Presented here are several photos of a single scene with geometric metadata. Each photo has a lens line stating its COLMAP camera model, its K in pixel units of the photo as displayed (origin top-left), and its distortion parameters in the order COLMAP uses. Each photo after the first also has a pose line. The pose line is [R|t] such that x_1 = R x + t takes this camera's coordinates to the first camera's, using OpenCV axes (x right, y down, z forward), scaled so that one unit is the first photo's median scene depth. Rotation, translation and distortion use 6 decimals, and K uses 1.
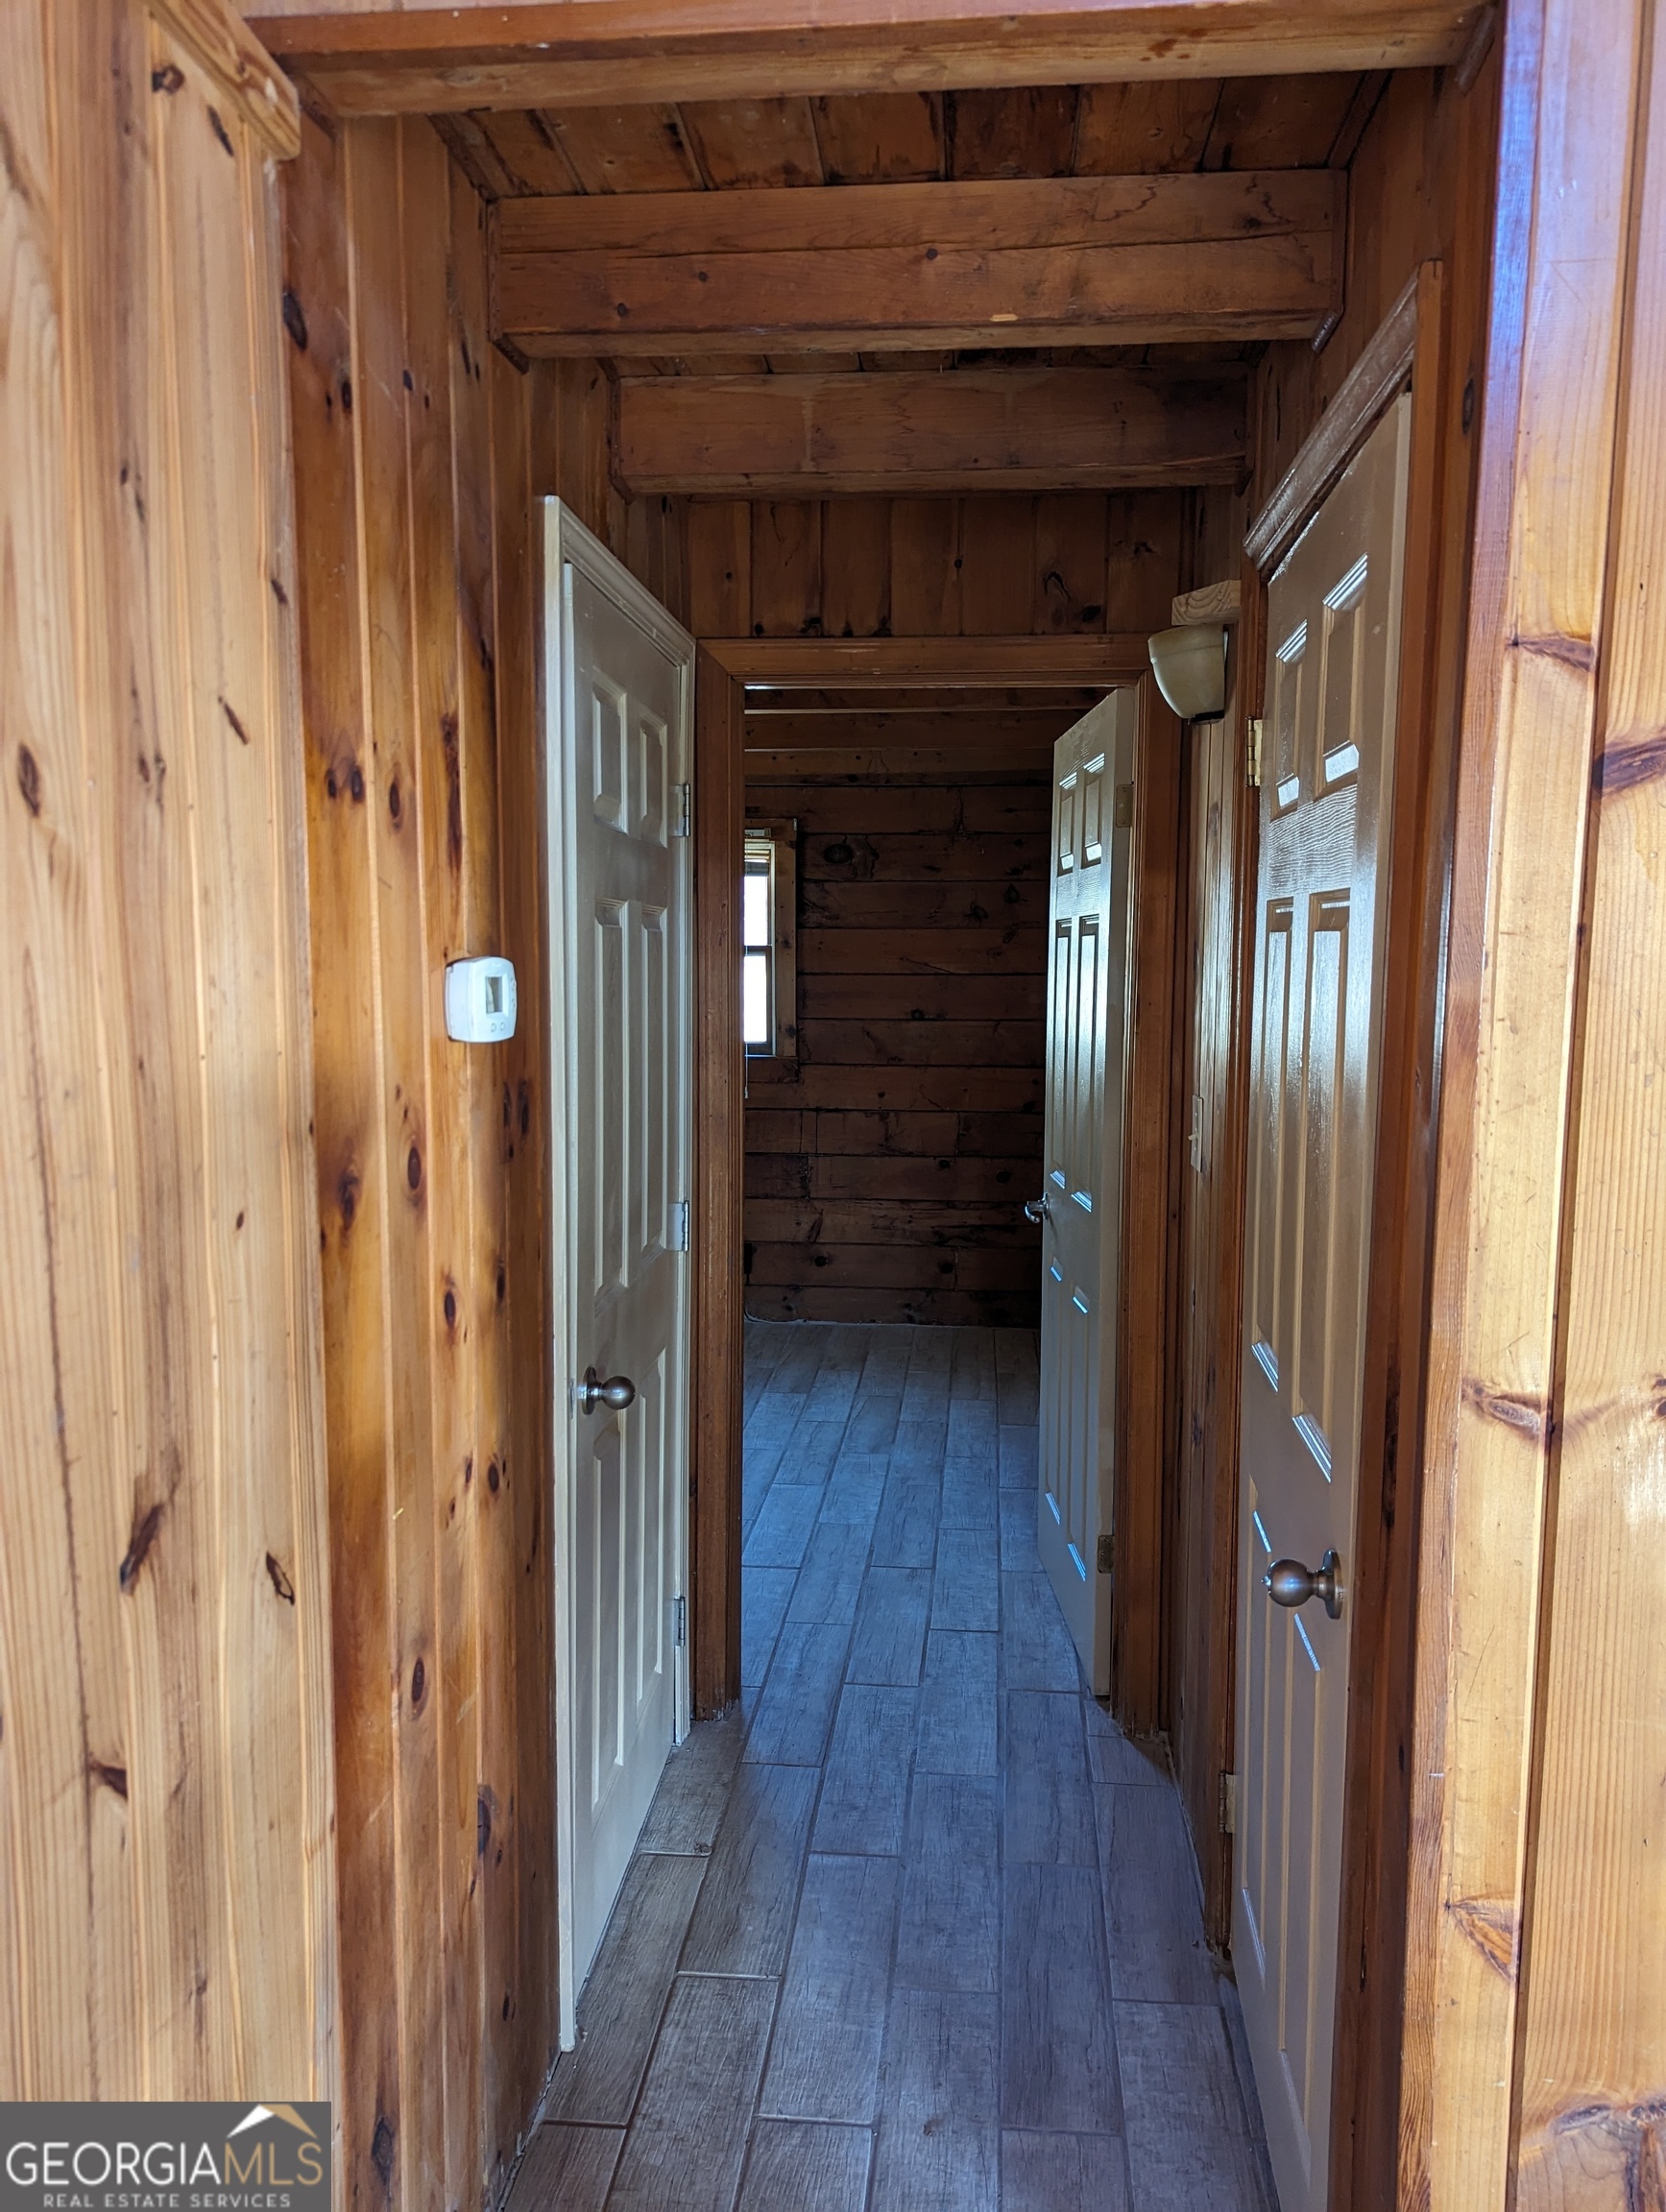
lens RADIAL K [[1548.5, 0, 847.2], [0, 1548.5, 1128.4], [0, 0, 1]] dist [0.072637, -0.068843]
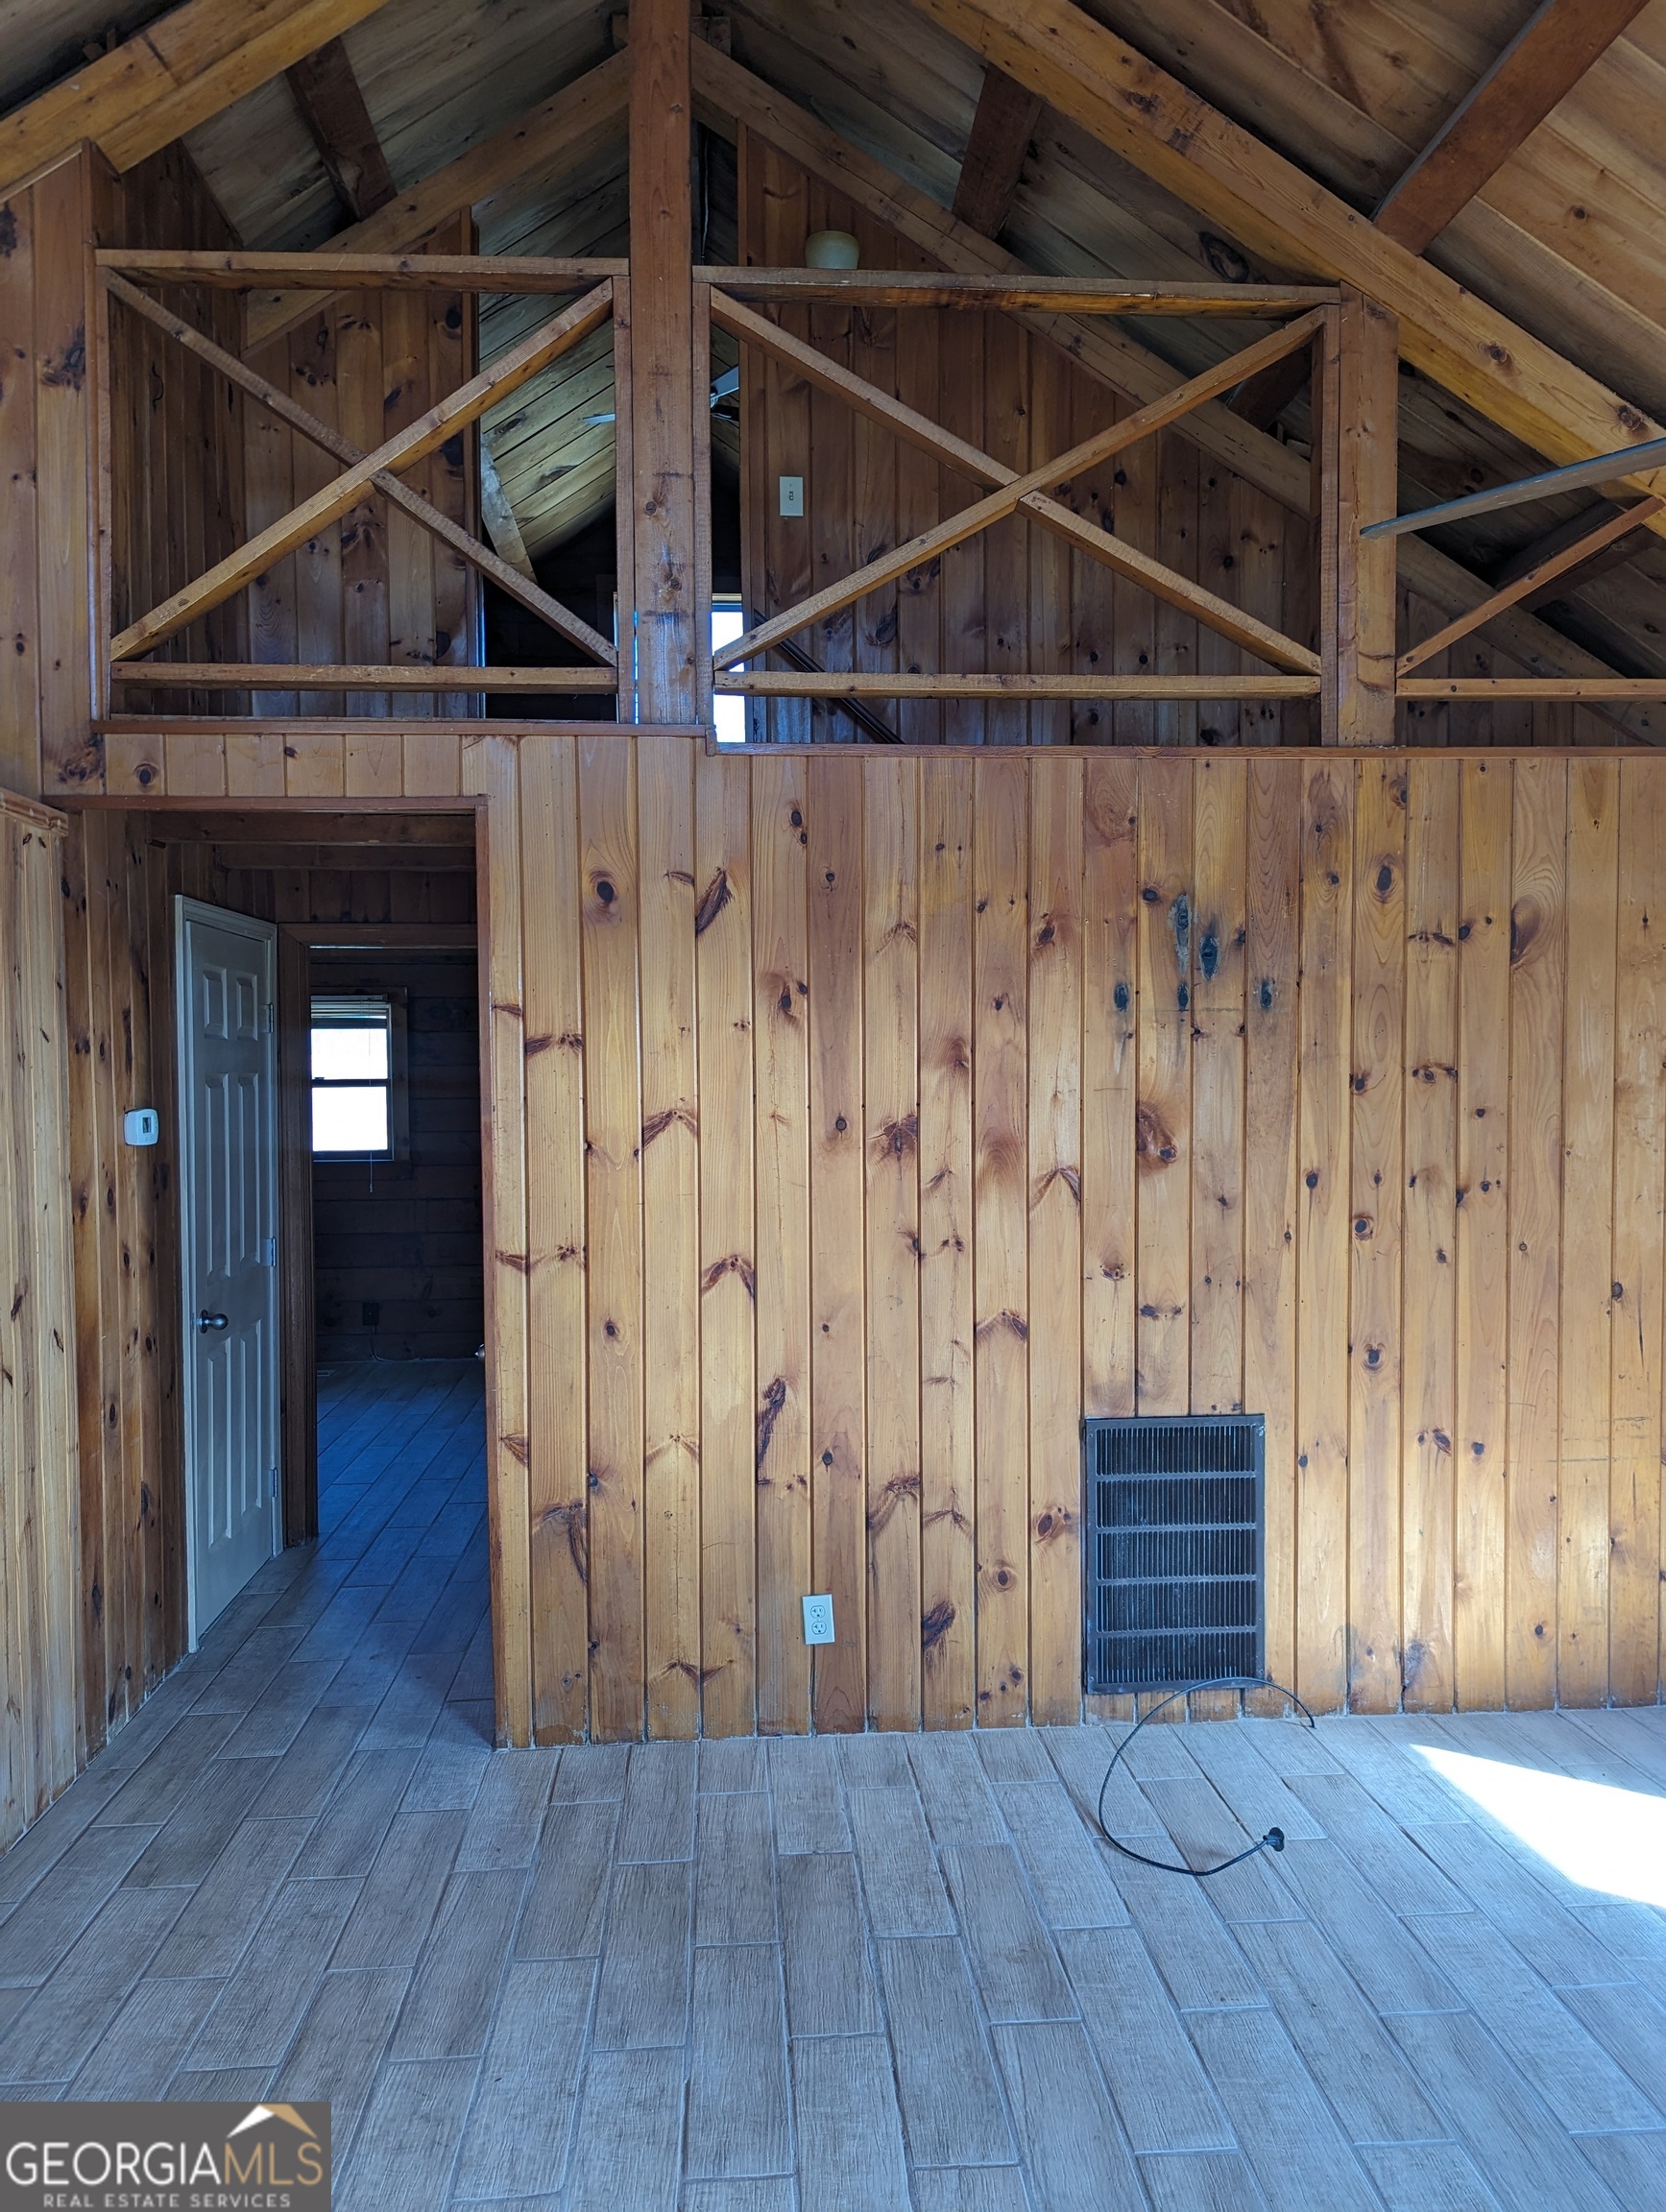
lens RADIAL K [[1575.7, 0, 840.1], [0, 1575.7, 1125.8], [0, 0, 1]] dist [0.077987, -0.078408]
pose [[0.986838, -0.020901, 0.160357, 0.397809], [0.032433, 0.997045, -0.069636, 0.110218], [-0.158427, 0.073920, 0.984600, -1.455394]]
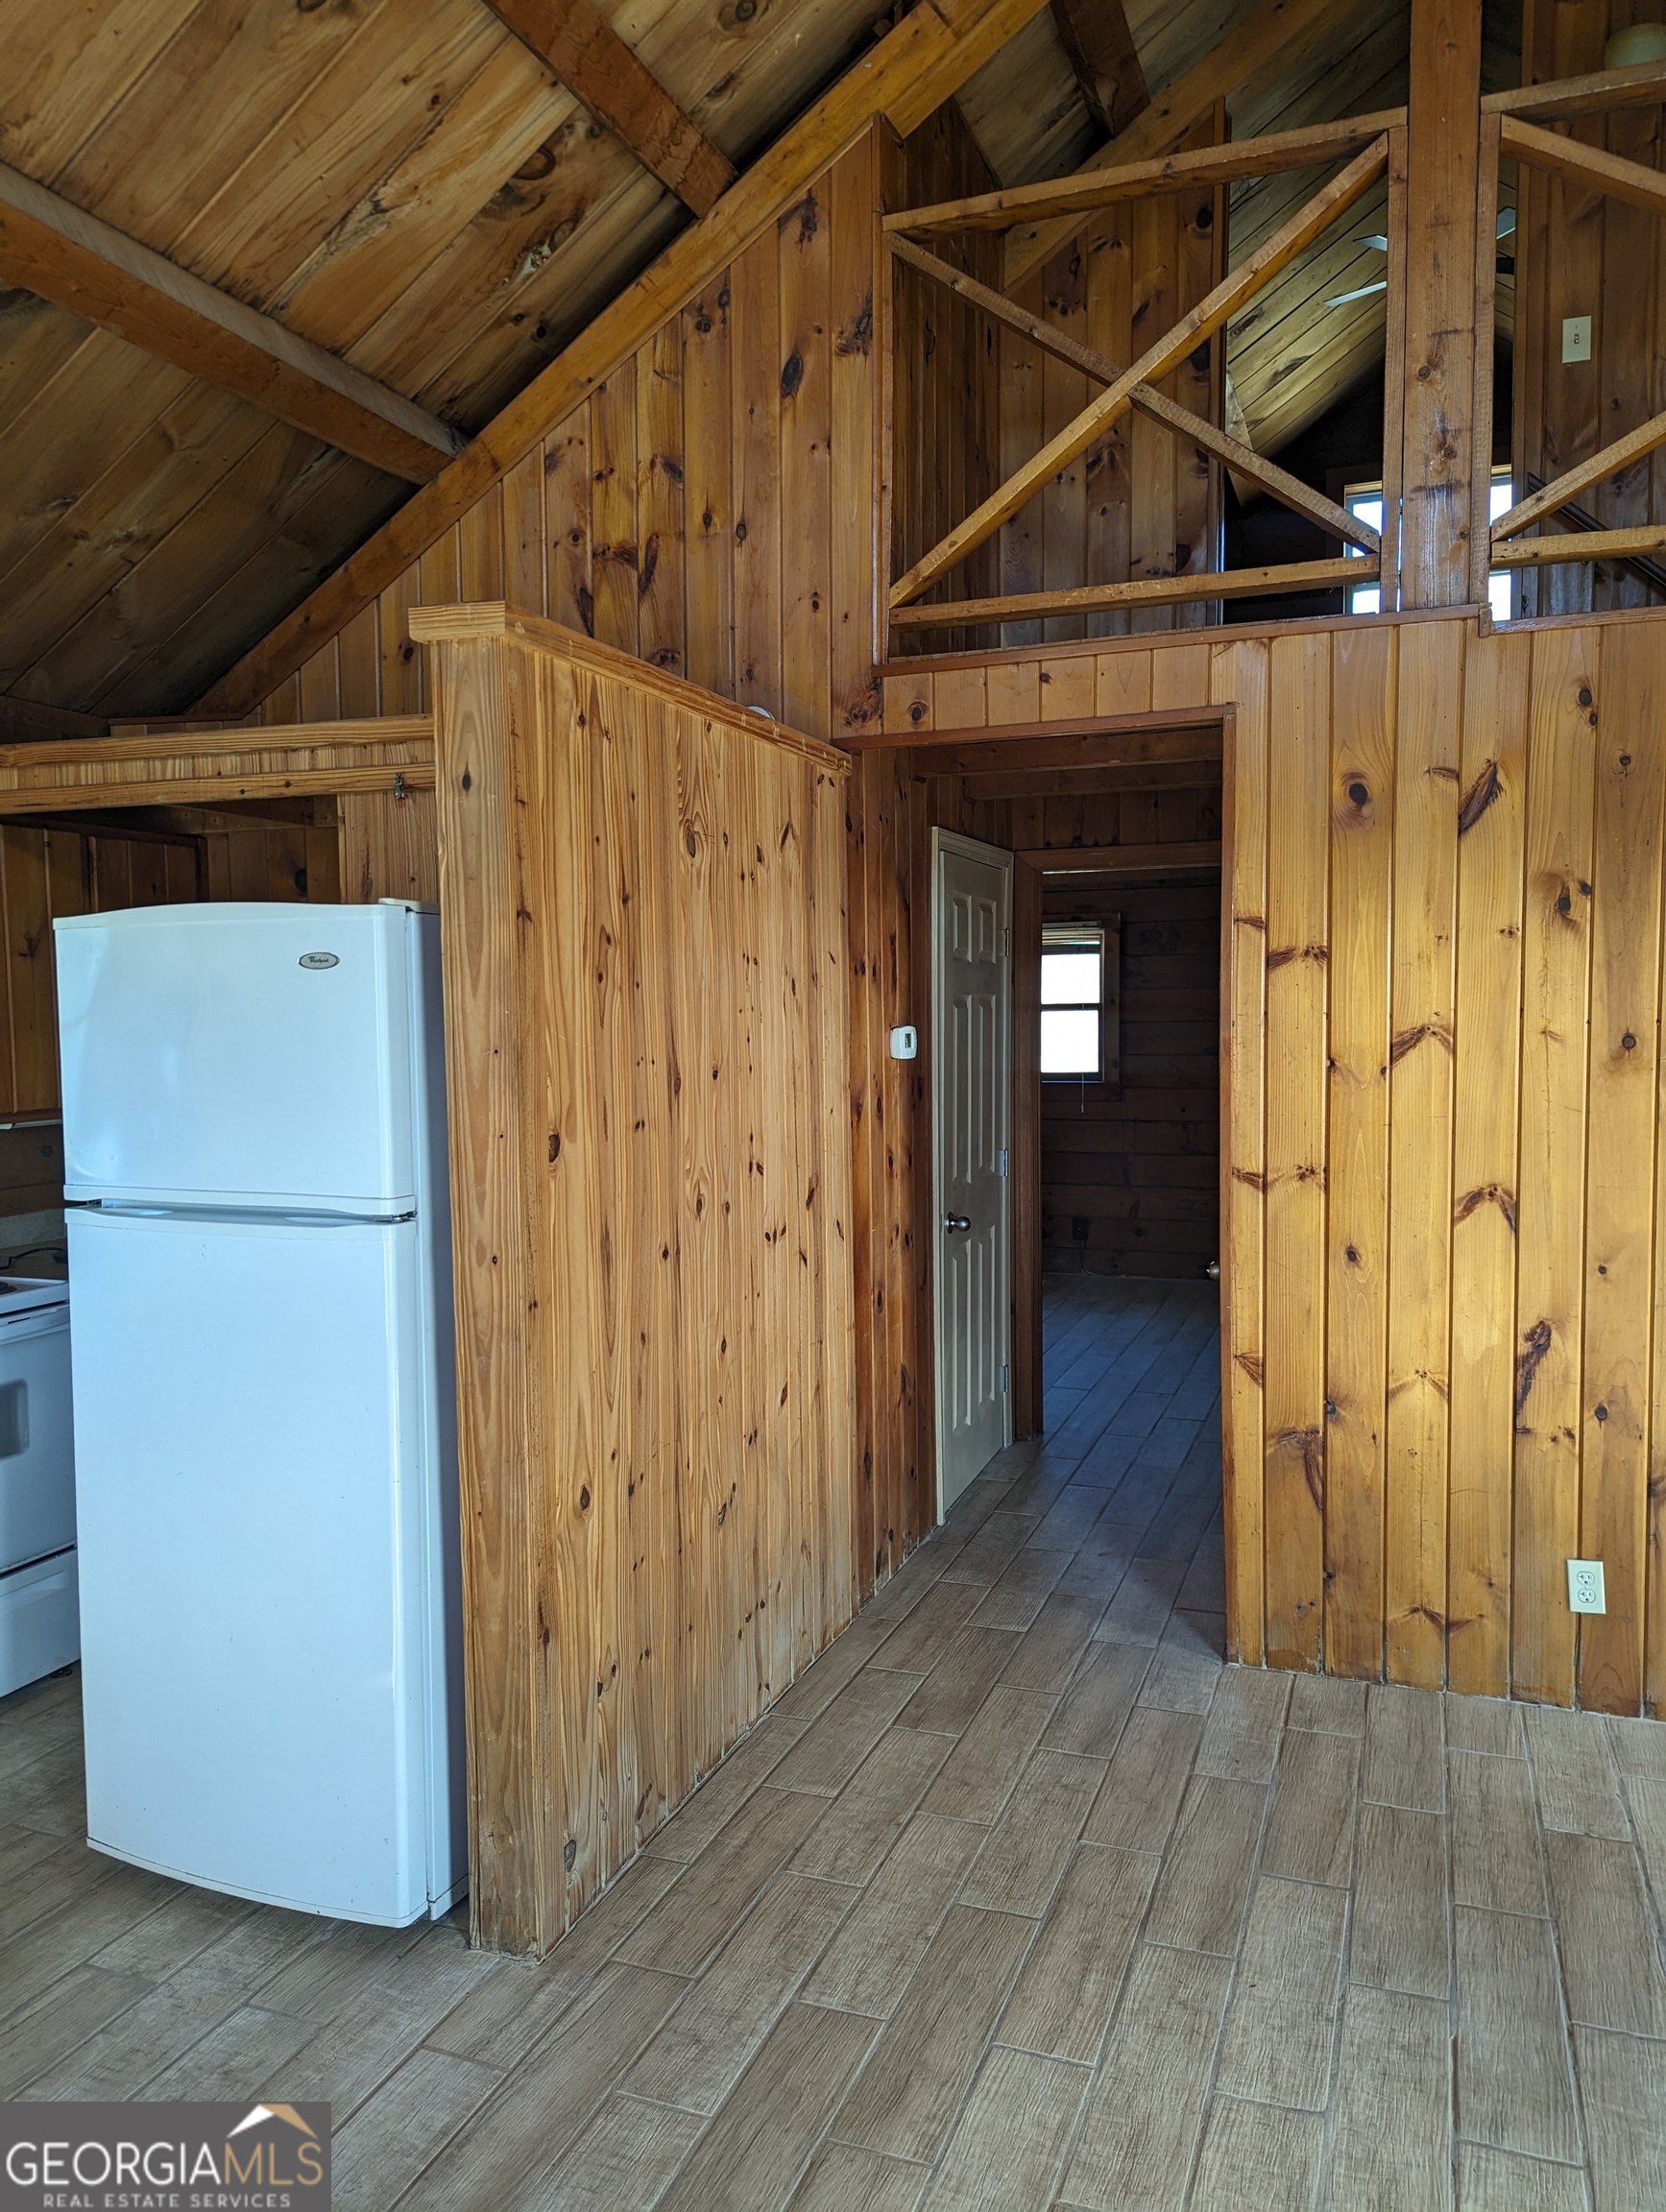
lens RADIAL K [[1573.1, 0, 852.3], [0, 1573.1, 1115.8], [0, 0, 1]] dist [0.077560, -0.074549]
pose [[0.966803, -0.001312, -0.255521, 0.327103], [-0.008310, 0.999297, -0.036571, 0.126811], [0.255390, 0.037480, 0.966111, -1.439910]]
